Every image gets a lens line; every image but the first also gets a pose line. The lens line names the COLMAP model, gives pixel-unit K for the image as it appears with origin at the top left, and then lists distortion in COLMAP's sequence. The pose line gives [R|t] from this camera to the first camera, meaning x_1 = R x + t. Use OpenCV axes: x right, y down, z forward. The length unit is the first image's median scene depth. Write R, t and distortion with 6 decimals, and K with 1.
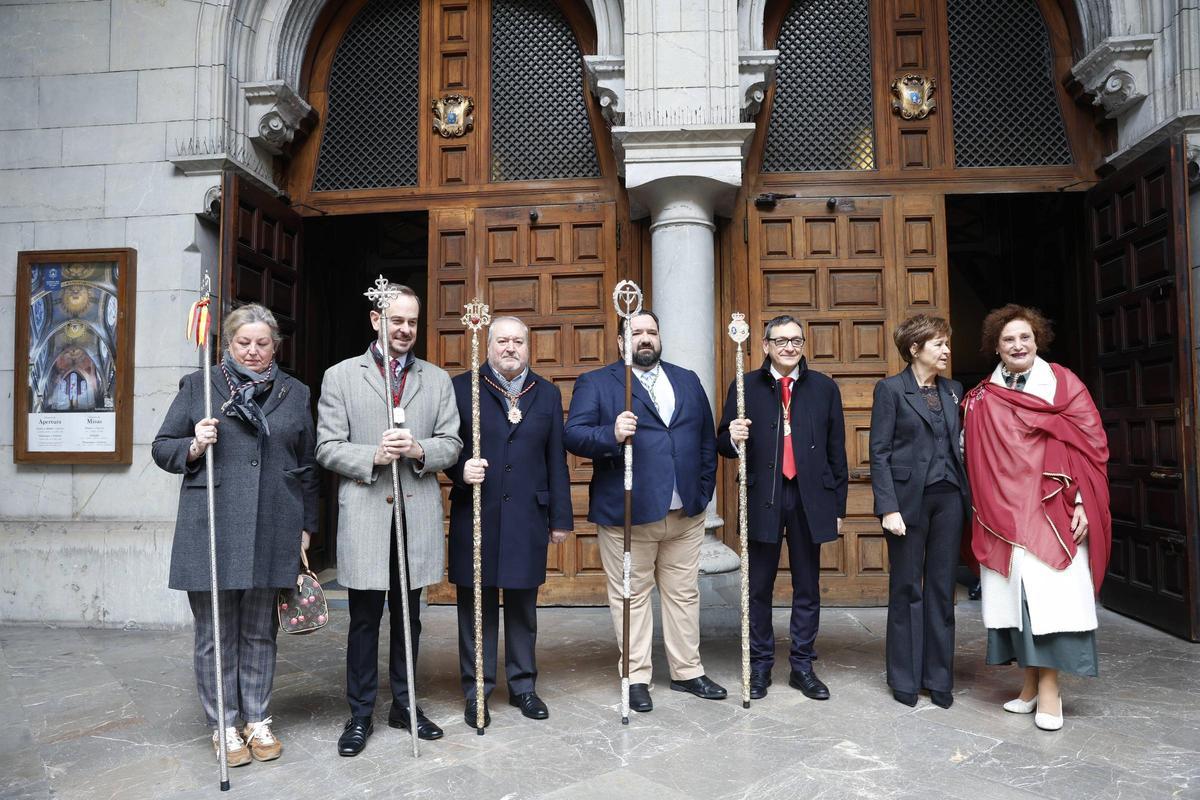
lens RADIAL K [[817.6, 0, 605.1], [0, 817.6, 405.6], [0, 0, 1]] dist [-0.115036, 0.091704]
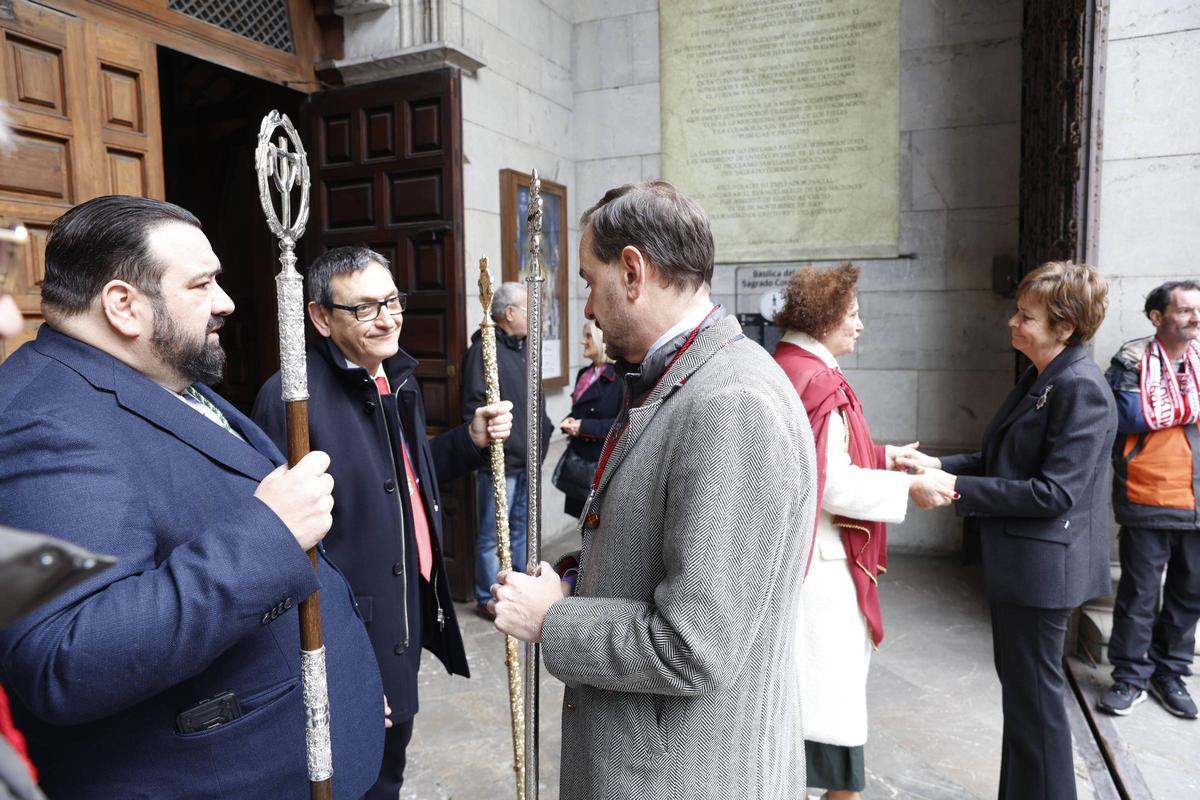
lens RADIAL K [[796.9, 0, 600.0], [0, 796.9, 400.0], [0, 0, 1]] dist [-0.088908, 0.062532]
pose [[0.330933, -0.090991, 0.939257, -0.088271], [-0.036751, 0.993342, 0.109180, -0.052340], [-0.942938, -0.070650, 0.325386, 0.418480]]
